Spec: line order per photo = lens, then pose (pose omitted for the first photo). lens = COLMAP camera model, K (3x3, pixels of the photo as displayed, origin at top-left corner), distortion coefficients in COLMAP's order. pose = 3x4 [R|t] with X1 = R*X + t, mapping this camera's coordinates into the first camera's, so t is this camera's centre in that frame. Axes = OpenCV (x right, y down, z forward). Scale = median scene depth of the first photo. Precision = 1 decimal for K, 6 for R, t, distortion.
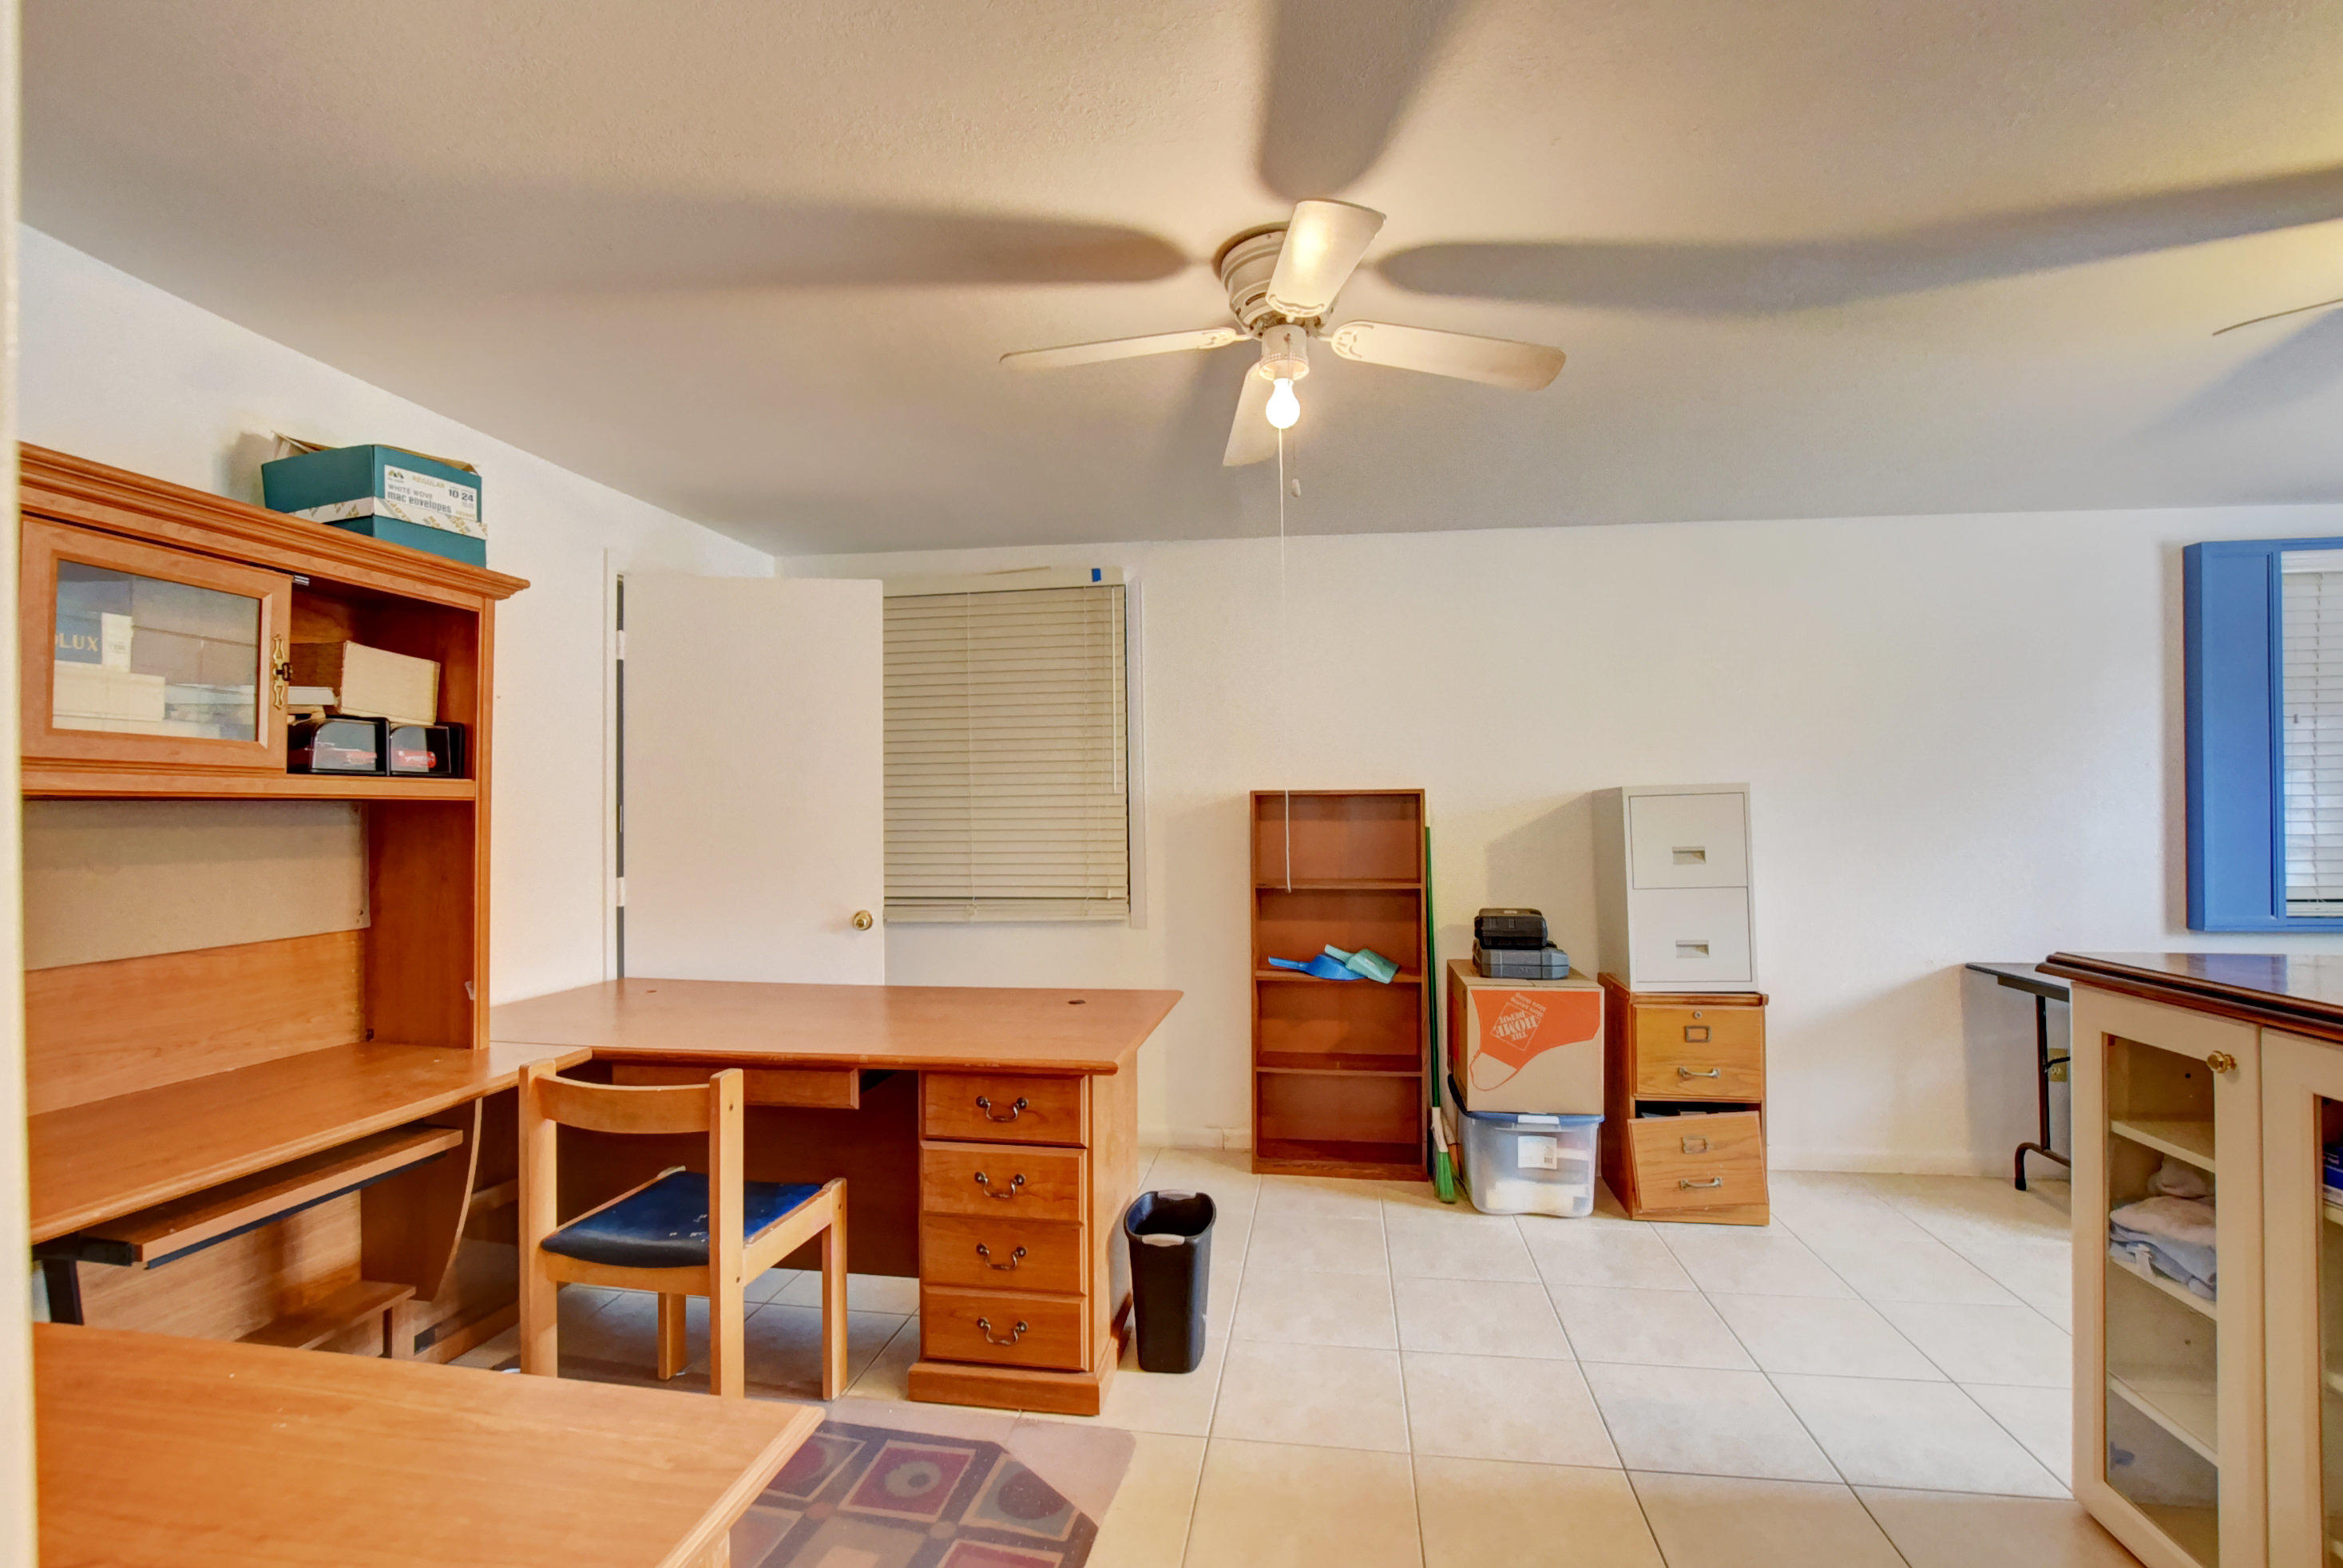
lens RADIAL K [[1018.8, 0, 1176.7], [0, 1018.8, 790.6], [0, 0, 1]] dist [-0.053178, 0.008804]
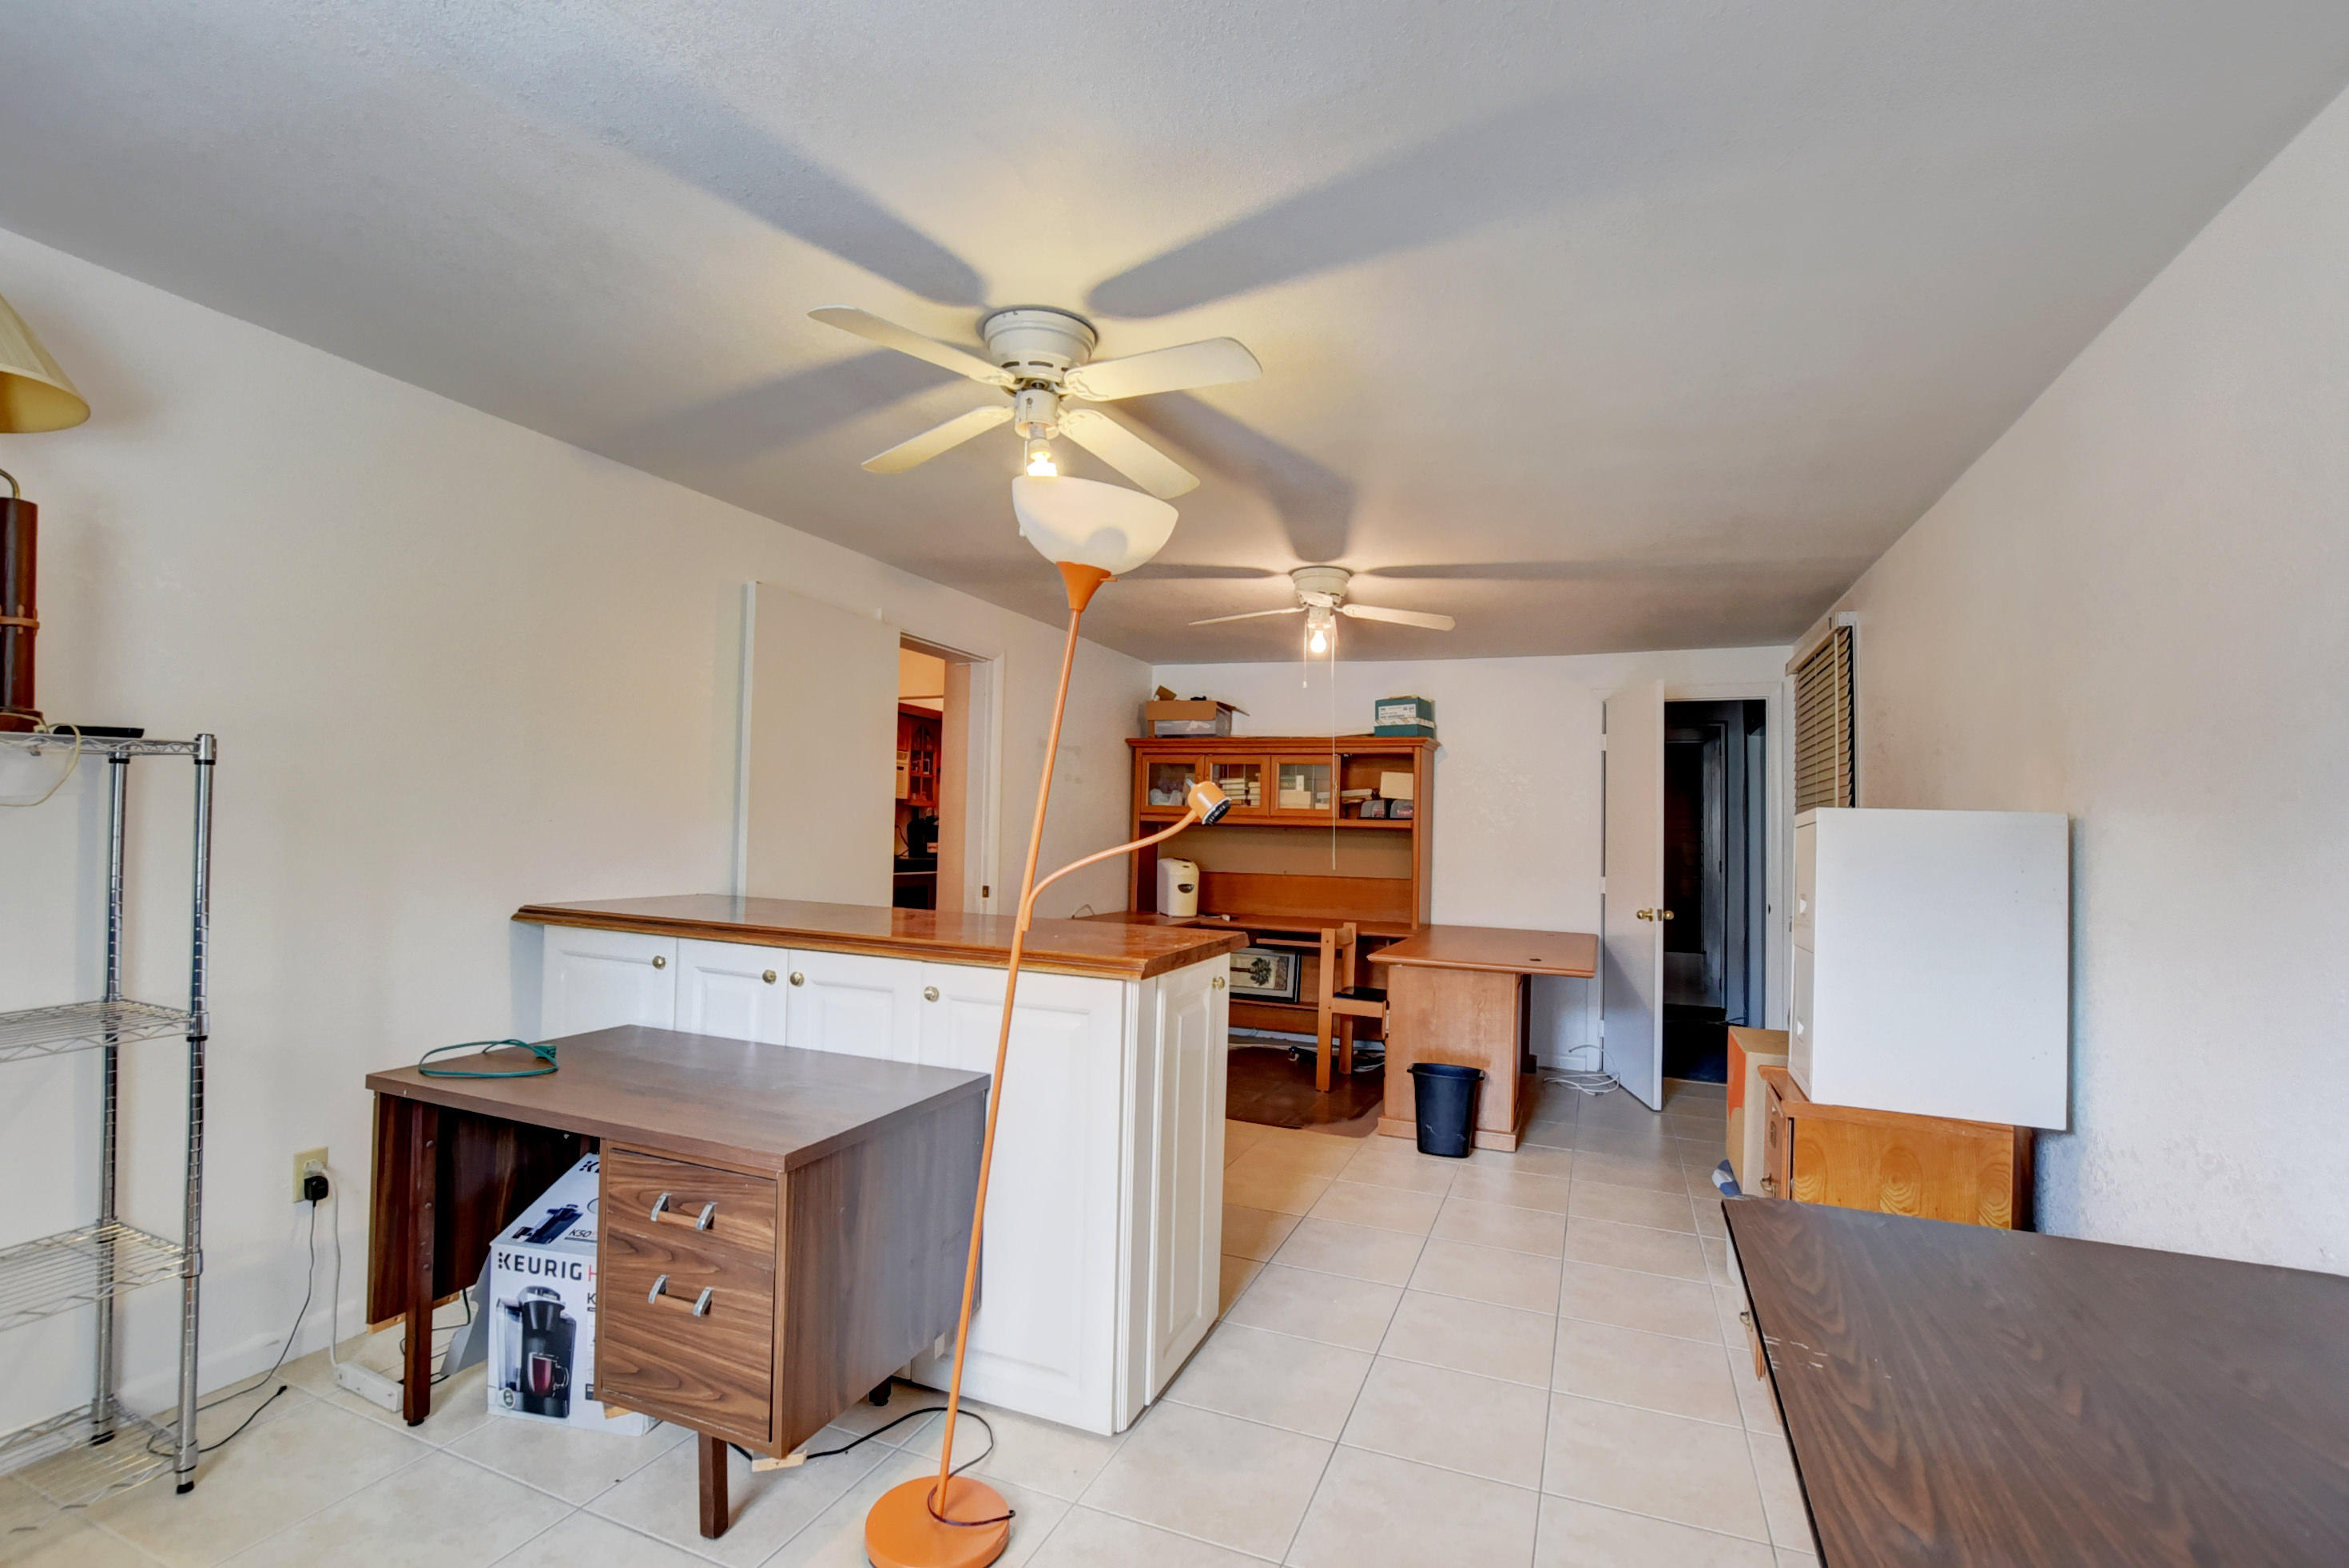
lens RADIAL K [[1021.5, 0, 1179.7], [0, 1021.5, 790.6], [0, 0, 1]] dist [-0.053178, 0.008804]
pose [[-0.221422, -0.028247, -0.974769, 2.298237], [-0.007751, 0.999600, -0.027206, -0.014266], [0.975147, 0.001532, -0.221552, 1.181787]]
